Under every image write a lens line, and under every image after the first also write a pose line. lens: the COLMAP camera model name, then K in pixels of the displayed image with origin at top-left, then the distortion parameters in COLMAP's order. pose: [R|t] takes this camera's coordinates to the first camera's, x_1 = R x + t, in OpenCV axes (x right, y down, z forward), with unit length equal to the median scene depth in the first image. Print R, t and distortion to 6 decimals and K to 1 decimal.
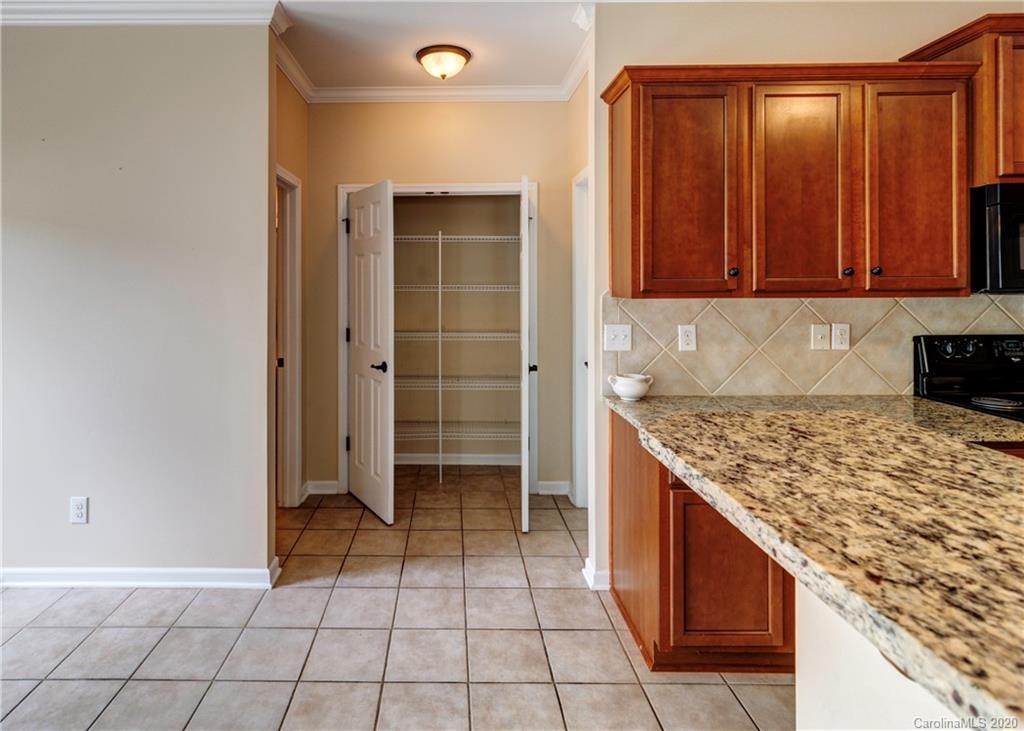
lens RADIAL K [[532.7, 0, 475.7], [0, 532.7, 289.7], [0, 0, 1]] dist [0.000448, -0.000238]
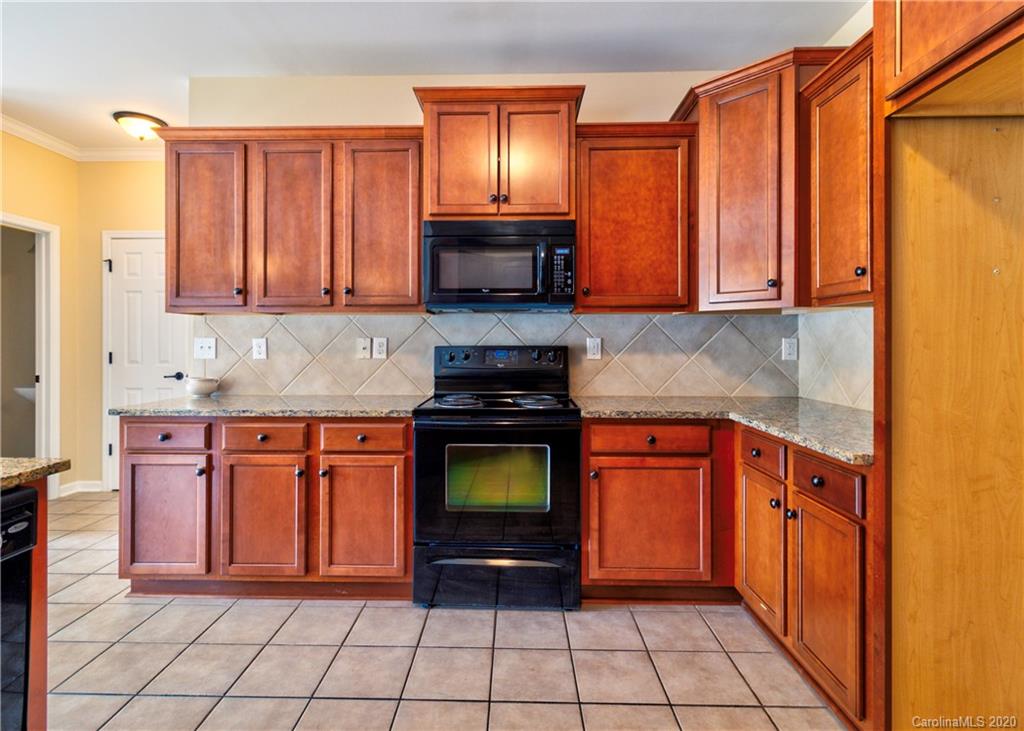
lens RADIAL K [[532.7, 0, 506.8], [0, 532.7, 342.7], [0, 0, 1]] dist [0.000448, -0.000238]
pose [[0.999971, 0.005250, -0.005571, 1.115672], [-0.005239, 0.999984, 0.002107, 0.081452], [0.005582, -0.002078, 0.999982, -0.254228]]
